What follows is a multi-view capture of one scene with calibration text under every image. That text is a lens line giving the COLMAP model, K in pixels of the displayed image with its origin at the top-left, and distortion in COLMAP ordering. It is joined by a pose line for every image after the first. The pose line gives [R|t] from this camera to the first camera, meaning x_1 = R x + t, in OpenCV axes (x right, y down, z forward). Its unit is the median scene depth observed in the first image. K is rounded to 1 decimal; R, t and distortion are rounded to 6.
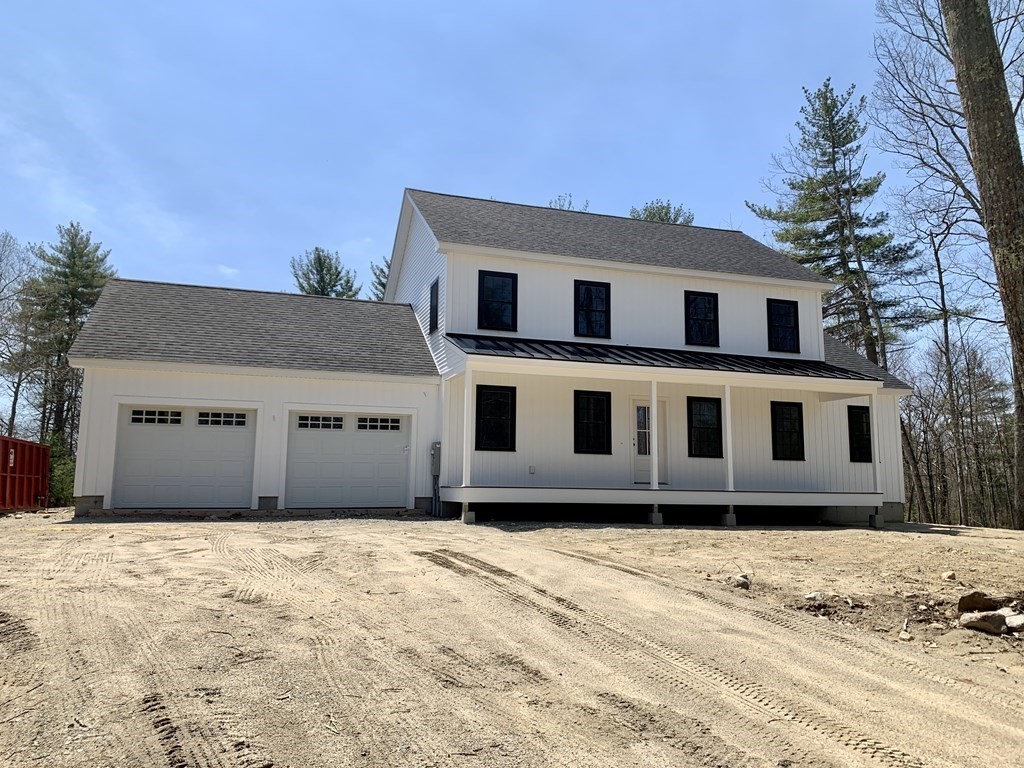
lens RADIAL K [[780.6, 0, 517.2], [0, 780.6, 375.4], [0, 0, 1]] dist [0.086606, -0.152987]
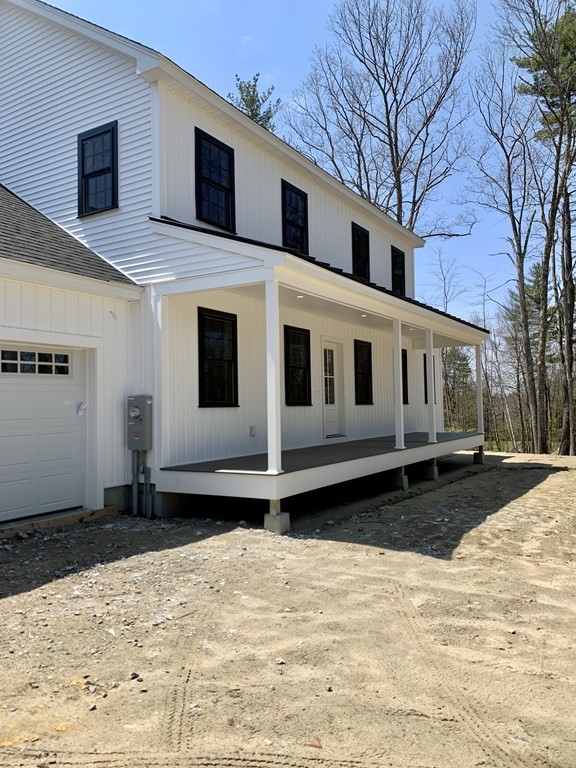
lens RADIAL K [[585.4, 0, 305.2], [0, 585.4, 380.9], [0, 0, 1]] dist [0.086606, -0.152987]
pose [[0.774526, 0.003850, 0.632531, -0.292891], [-0.067573, 0.994763, 0.076687, 0.029657], [-0.628923, -0.102138, 0.770729, 0.557014]]
